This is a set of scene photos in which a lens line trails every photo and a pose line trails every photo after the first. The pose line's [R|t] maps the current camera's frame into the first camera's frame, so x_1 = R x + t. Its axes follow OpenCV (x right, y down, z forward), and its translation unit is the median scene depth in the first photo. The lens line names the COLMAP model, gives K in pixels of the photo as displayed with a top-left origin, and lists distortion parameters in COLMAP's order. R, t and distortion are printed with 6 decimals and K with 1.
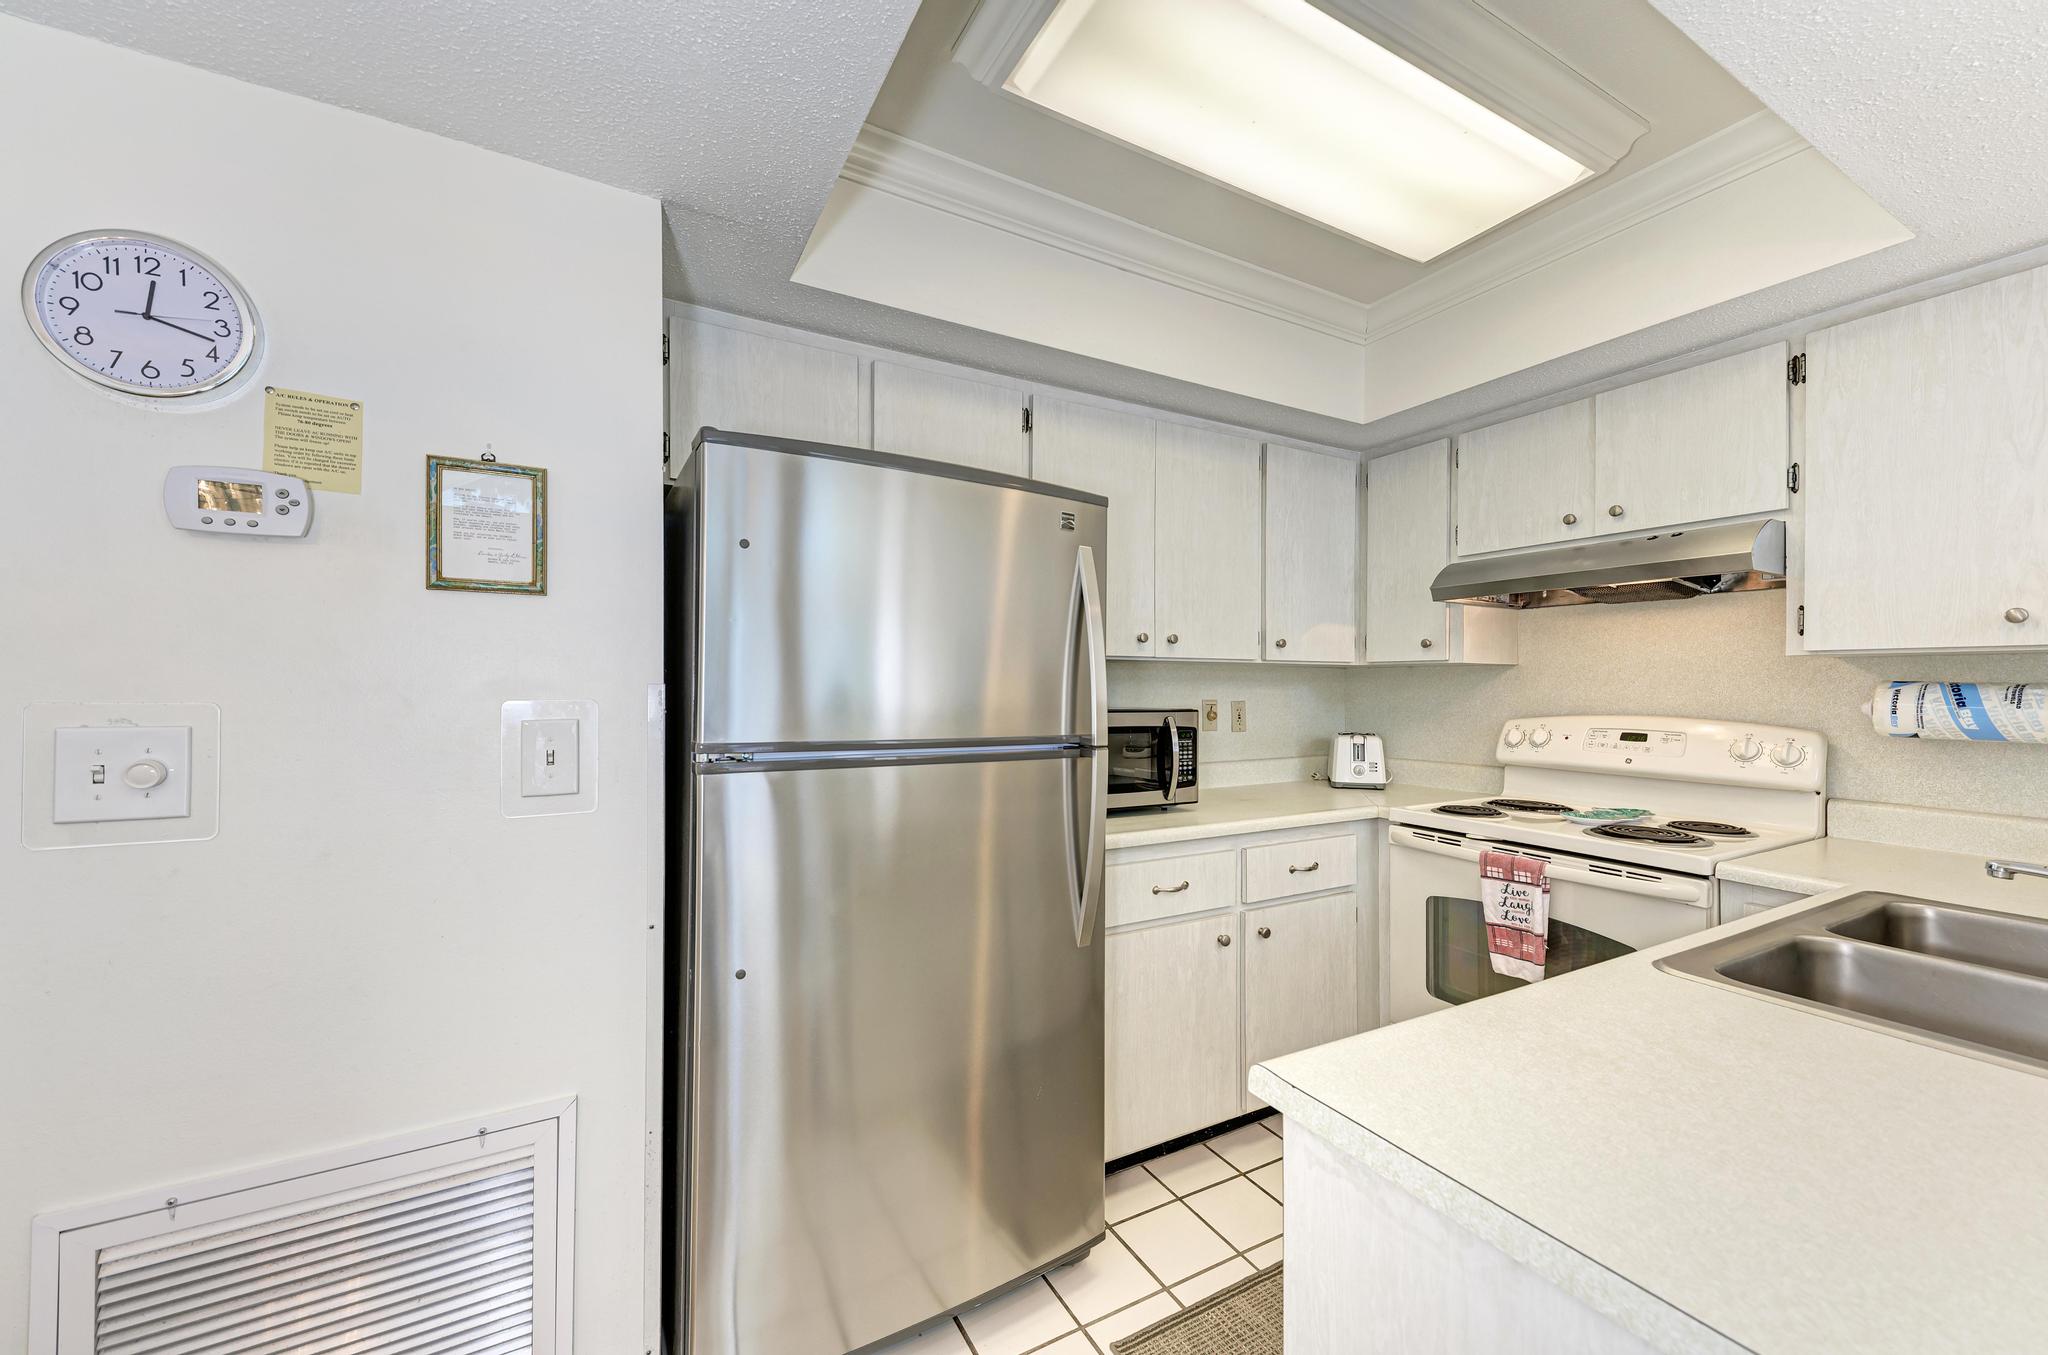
lens RADIAL K [[785.1, 0, 1019.2], [0, 785.1, 683.8], [0, 0, 1]] dist [0.015812, -0.003154]
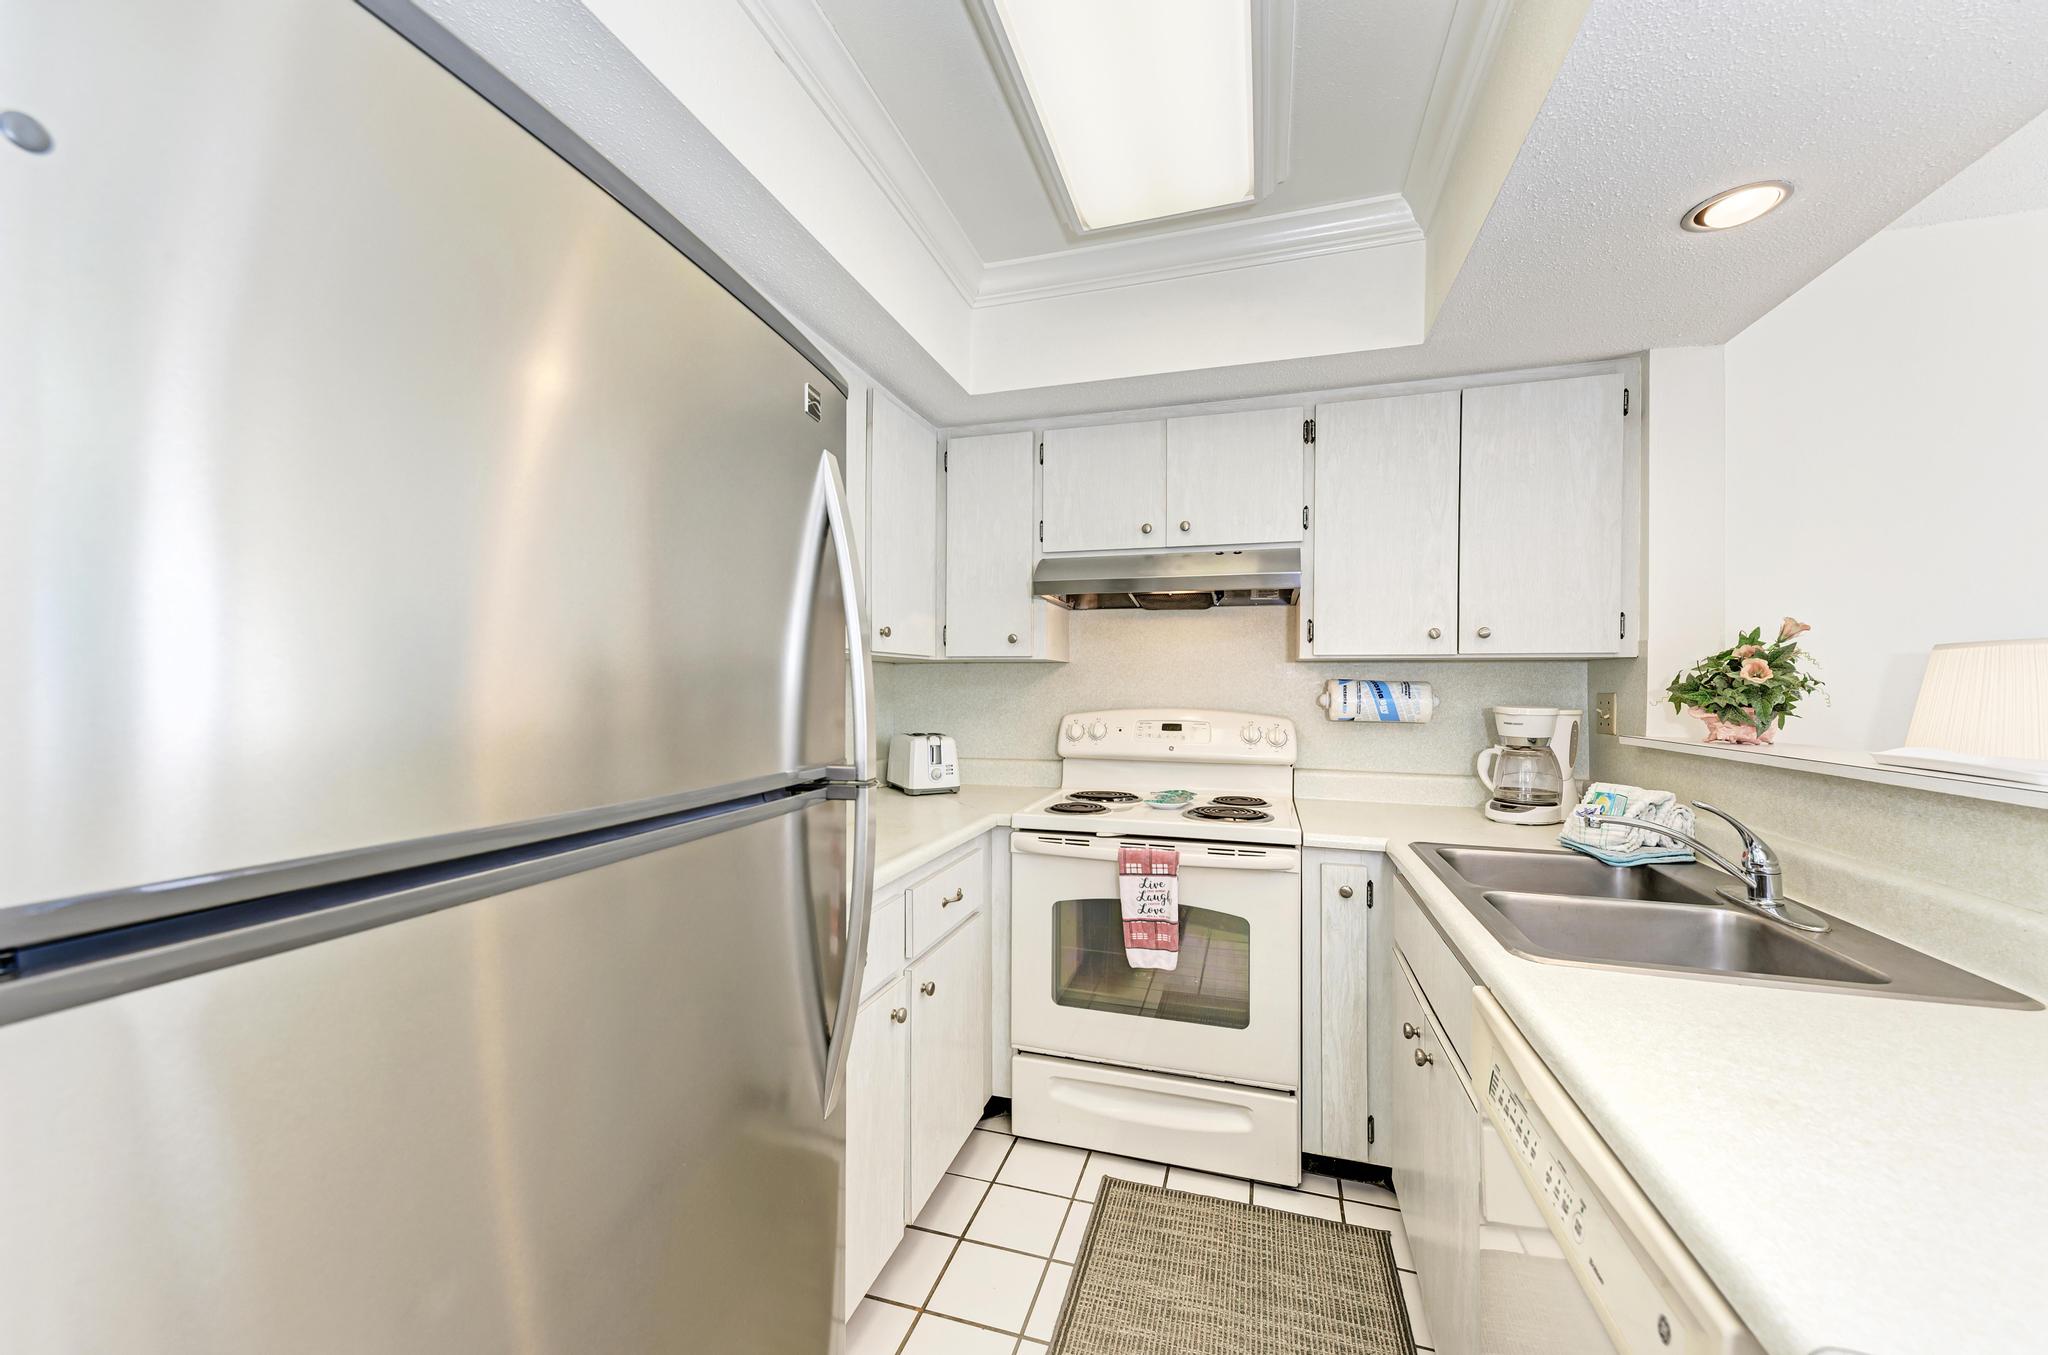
lens RADIAL K [[785.1, 0, 1025.5], [0, 785.1, 684.4], [0, 0, 1]] dist [0.015812, -0.003154]
pose [[0.711609, -0.001285, 0.702574, -0.187539], [-0.002642, 0.999986, 0.004504, 0.000697], [-0.702570, -0.005061, 0.711596, 0.368207]]
